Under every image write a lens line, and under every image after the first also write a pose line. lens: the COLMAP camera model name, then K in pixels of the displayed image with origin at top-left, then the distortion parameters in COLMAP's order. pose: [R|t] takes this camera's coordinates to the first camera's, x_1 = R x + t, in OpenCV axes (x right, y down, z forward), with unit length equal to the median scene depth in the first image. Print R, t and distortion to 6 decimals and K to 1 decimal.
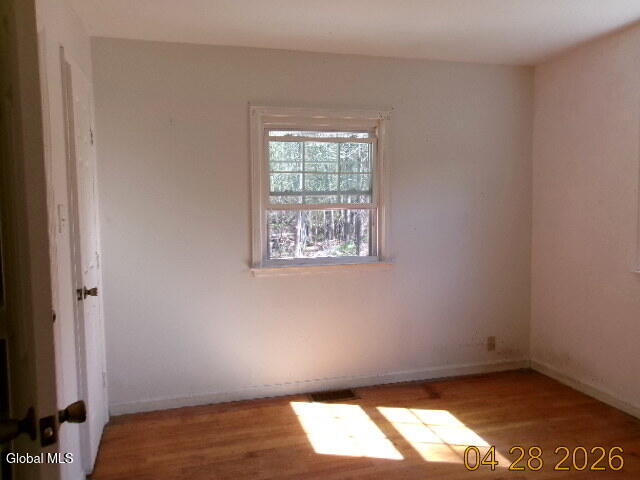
lens RADIAL K [[493.9, 0, 319.9], [0, 493.9, 236.6], [0, 0, 1]] dist [-0.046743, 0.081365]
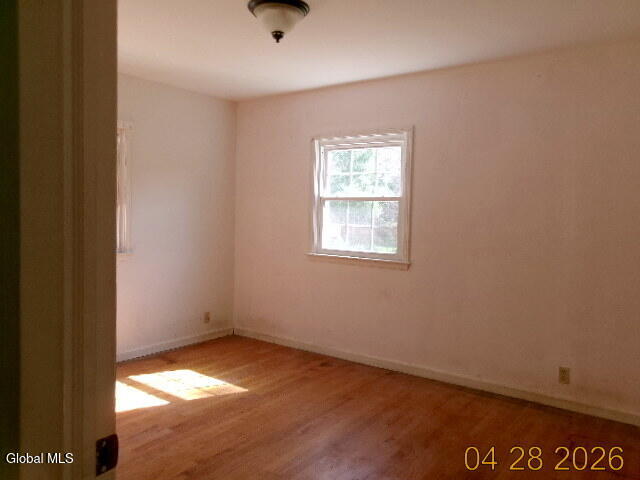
lens RADIAL K [[493.9, 0, 319.9], [0, 493.9, 236.6], [0, 0, 1]] dist [-0.046743, 0.081365]
pose [[0.777988, 0.003130, 0.628271, -0.251956], [0.000710, 0.999983, -0.005860, 0.022456], [-0.628278, 0.005005, 0.777973, -0.182869]]
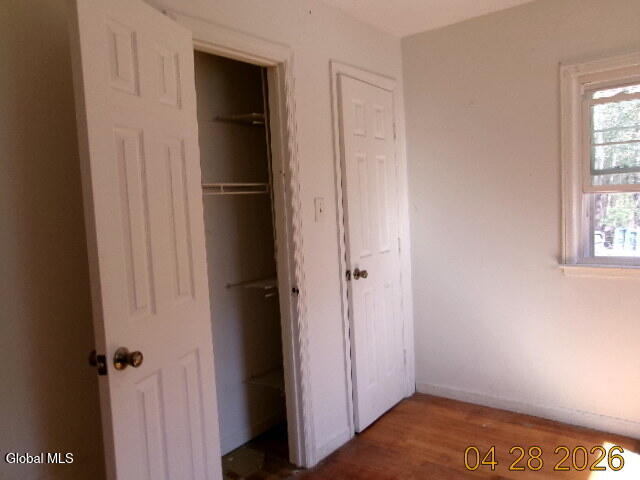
lens RADIAL K [[493.9, 0, 319.9], [0, 493.9, 236.6], [0, 0, 1]] dist [-0.046743, 0.081365]
pose [[0.600533, 0.037618, -0.798715, 0.278308], [-0.010189, 0.999172, 0.039398, -0.011829], [0.799535, -0.015522, 0.600419, 0.186301]]
